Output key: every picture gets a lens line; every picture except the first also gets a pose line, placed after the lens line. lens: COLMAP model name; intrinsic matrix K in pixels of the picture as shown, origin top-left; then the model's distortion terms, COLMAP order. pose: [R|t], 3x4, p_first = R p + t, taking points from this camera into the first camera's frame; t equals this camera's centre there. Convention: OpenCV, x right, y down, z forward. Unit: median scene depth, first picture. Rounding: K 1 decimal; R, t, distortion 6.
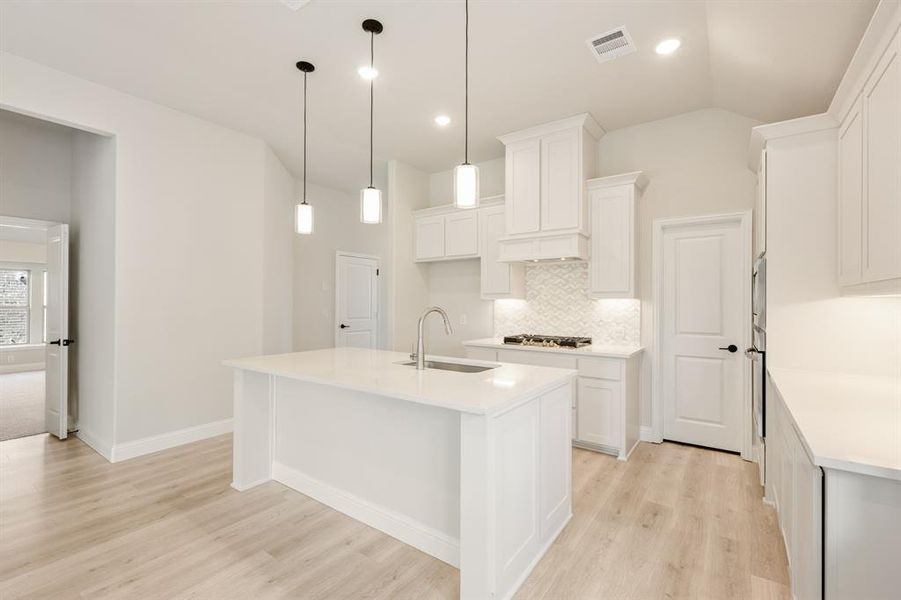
lens RADIAL K [[393.7, 0, 452.1], [0, 393.7, 301.7], [0, 0, 1]] dist [-0.003246, -0.000179]
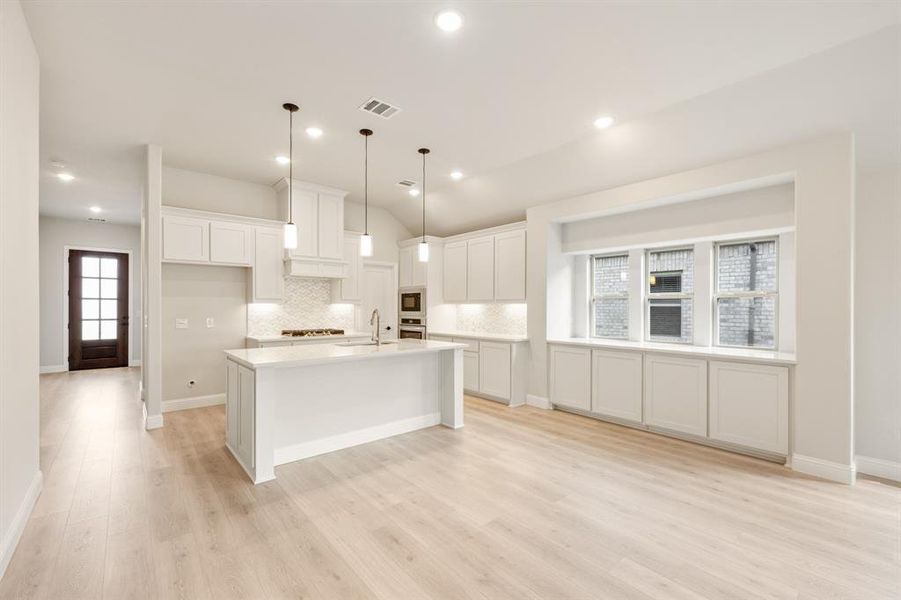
lens RADIAL K [[377.6, 0, 448.1], [0, 377.6, 305.8], [0, 0, 1]] dist [-0.003444, 0.000105]
pose [[0.238478, 0.000551, 0.971148, -1.026090], [-0.000504, 1.000000, -0.000444, 0.001943], [-0.971148, -0.000384, 0.238478, 0.201895]]
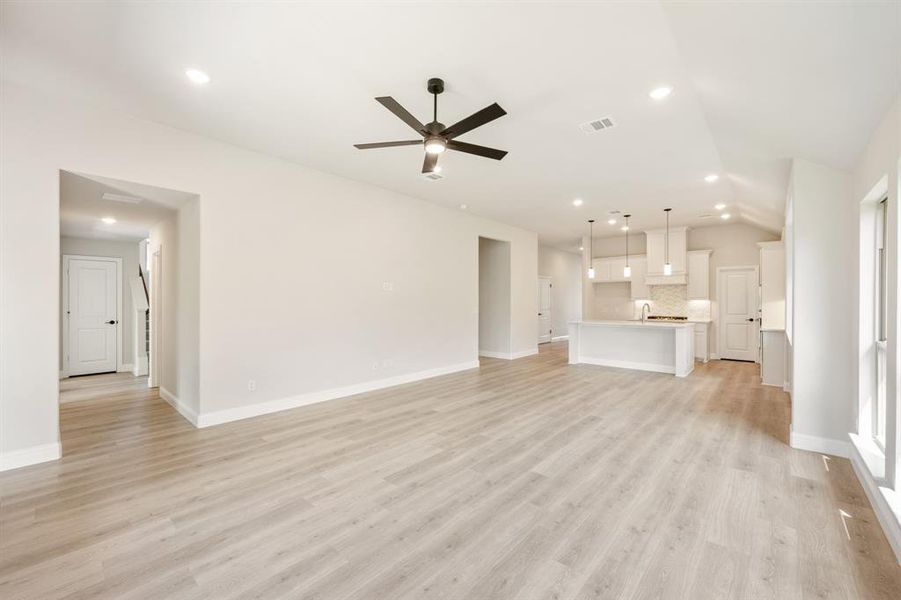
lens RADIAL K [[360.7, 0, 450.2], [0, 360.7, 301.1], [0, 0, 1]] dist [-0.003127, -0.000387]
pose [[0.994234, -0.001870, -0.107219, -0.853083], [0.001720, 0.999997, -0.001498, -0.000826], [0.107222, 0.001305, 0.994234, -1.335980]]
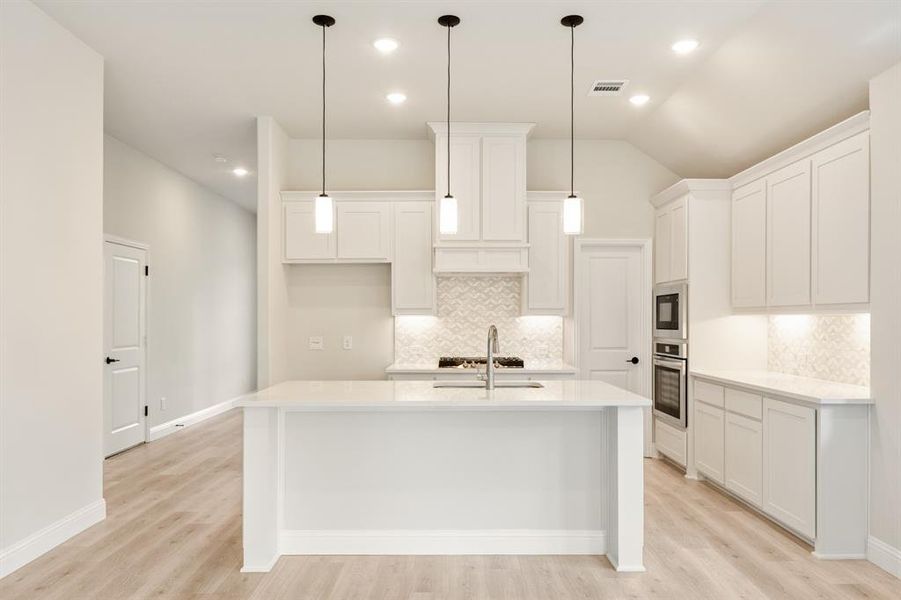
lens RADIAL K [[633.7, 0, 455.1], [0, 633.7, 317.9], [0, 0, 1]] dist [0.000624, -0.001452]
pose [[0.805514, 0.000710, 0.592577, -0.687247], [0.000869, 0.999997, -0.002381, 0.001924], [-0.592576, 0.002433, 0.805511, -0.131313]]
